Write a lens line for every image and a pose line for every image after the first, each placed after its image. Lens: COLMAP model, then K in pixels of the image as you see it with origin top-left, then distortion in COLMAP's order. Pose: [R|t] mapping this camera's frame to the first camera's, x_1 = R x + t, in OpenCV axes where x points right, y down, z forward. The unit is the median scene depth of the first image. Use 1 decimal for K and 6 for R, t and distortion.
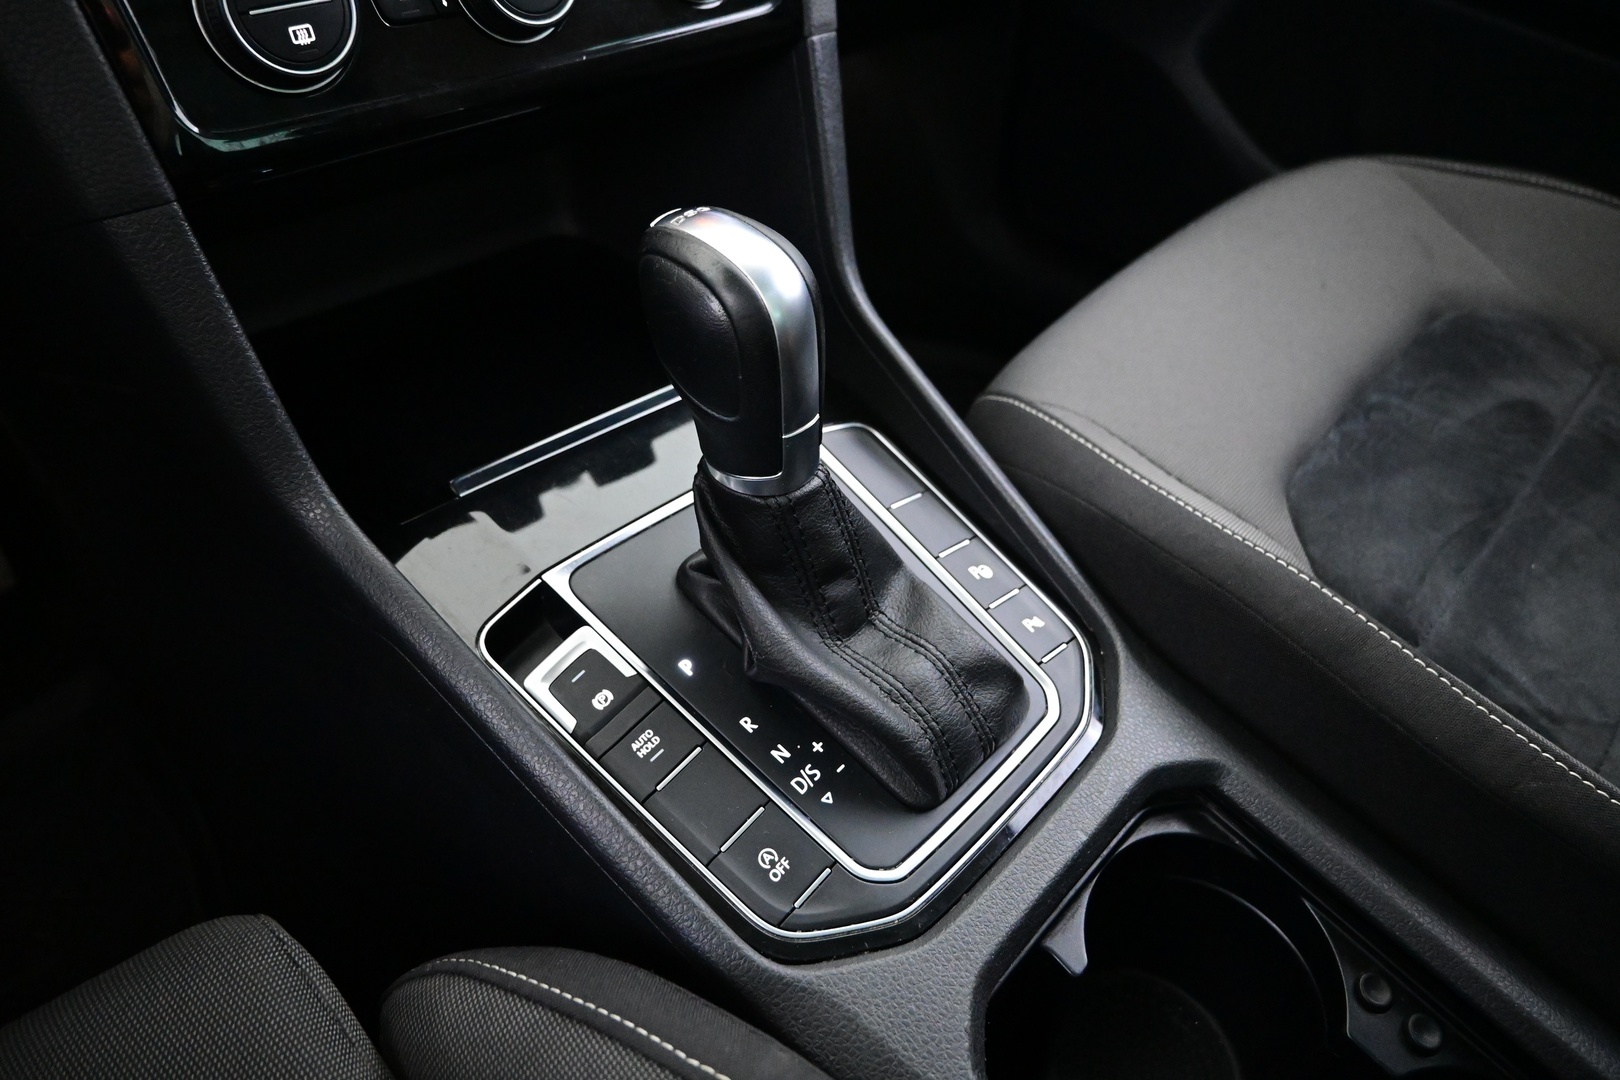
lens RADIAL K [[1090.8, 0, 810.0], [0, 1090.8, 540.0], [0, 0, 1]] dist [-0.004955, -0.006239]
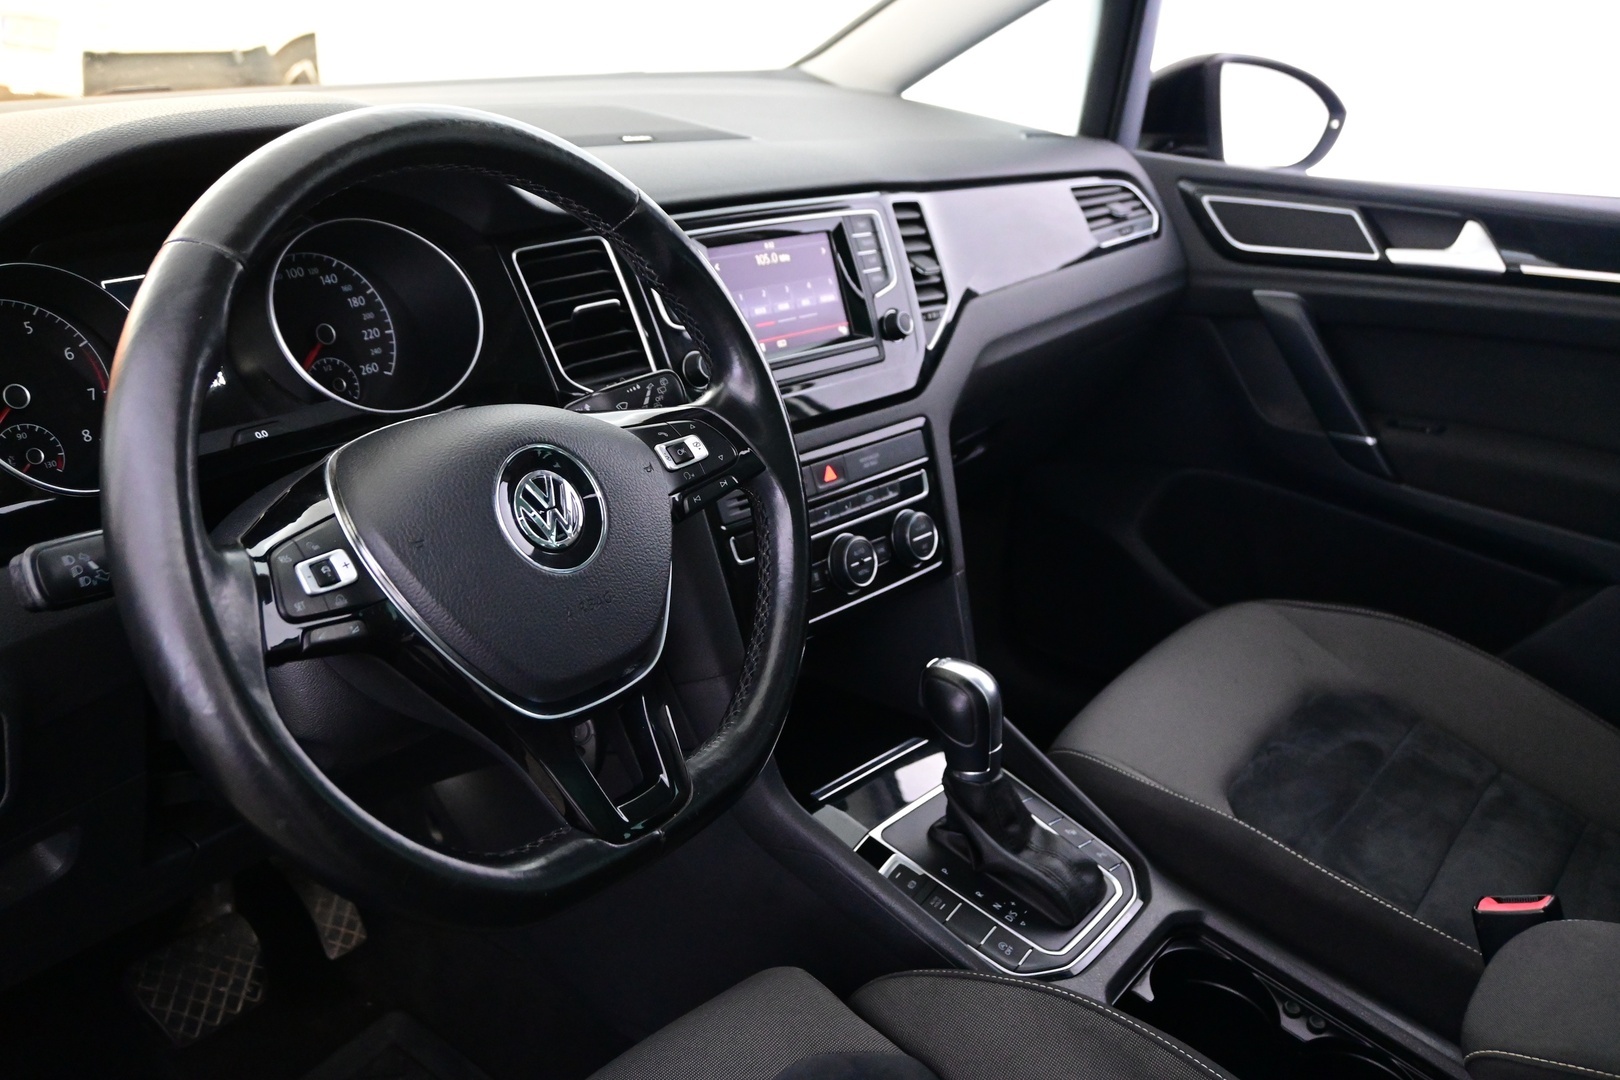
lens RADIAL K [[1573.6, 0, 810.0], [0, 1573.6, 540.0], [0, 0, 1]] dist [-0.007583, 0.000441]
pose [[0.993544, -0.041418, 0.105615, -0.648570], [0.075470, 0.936393, -0.342744, 0.525093], [-0.084701, 0.348502, 0.933473, -1.958735]]
